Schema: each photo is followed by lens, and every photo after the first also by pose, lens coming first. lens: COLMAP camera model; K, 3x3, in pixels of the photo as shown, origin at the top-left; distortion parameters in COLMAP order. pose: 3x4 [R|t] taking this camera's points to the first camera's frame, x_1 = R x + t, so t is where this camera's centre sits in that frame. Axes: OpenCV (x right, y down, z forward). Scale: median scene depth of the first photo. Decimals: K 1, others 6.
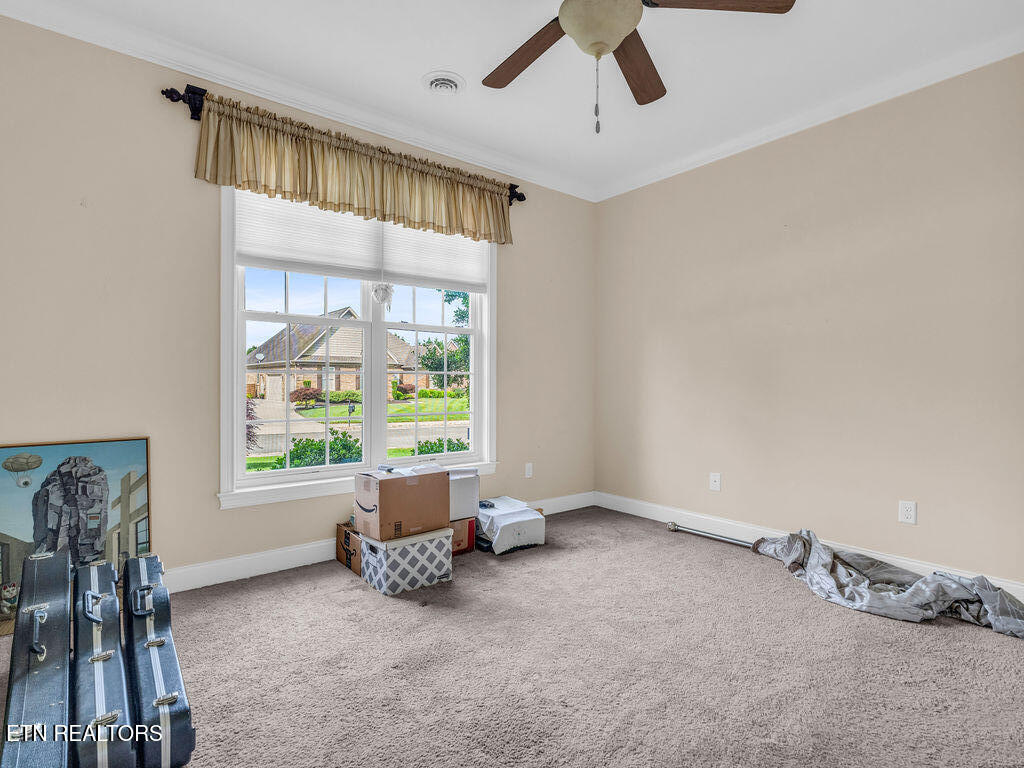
lens RADIAL K [[532.3, 0, 512.0], [0, 532.3, 384.0], [0, 0, 1]] dist [0.000846, 0.000752]
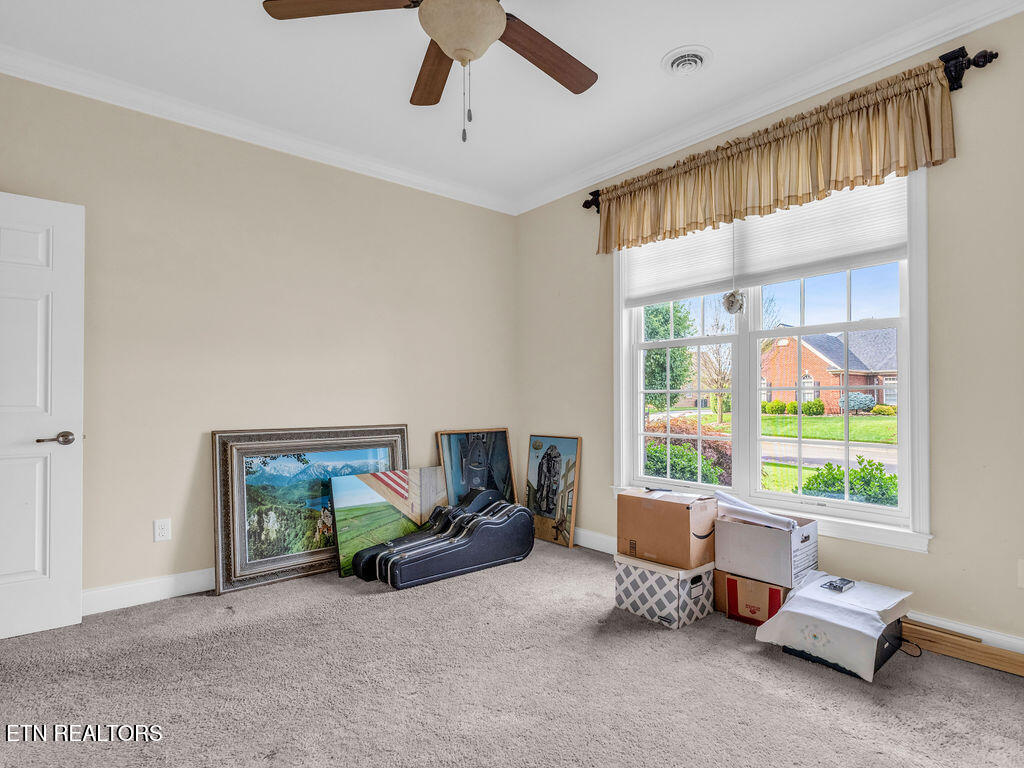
lens RADIAL K [[559.7, 0, 510.1], [0, 559.7, 372.2], [0, 0, 1]] dist [0.036366, 0.000474]
pose [[0.013977, -0.040569, -0.999079, 0.833493], [0.011369, 0.999118, -0.040412, -0.020949], [0.999838, -0.010793, 0.014426, 0.722057]]
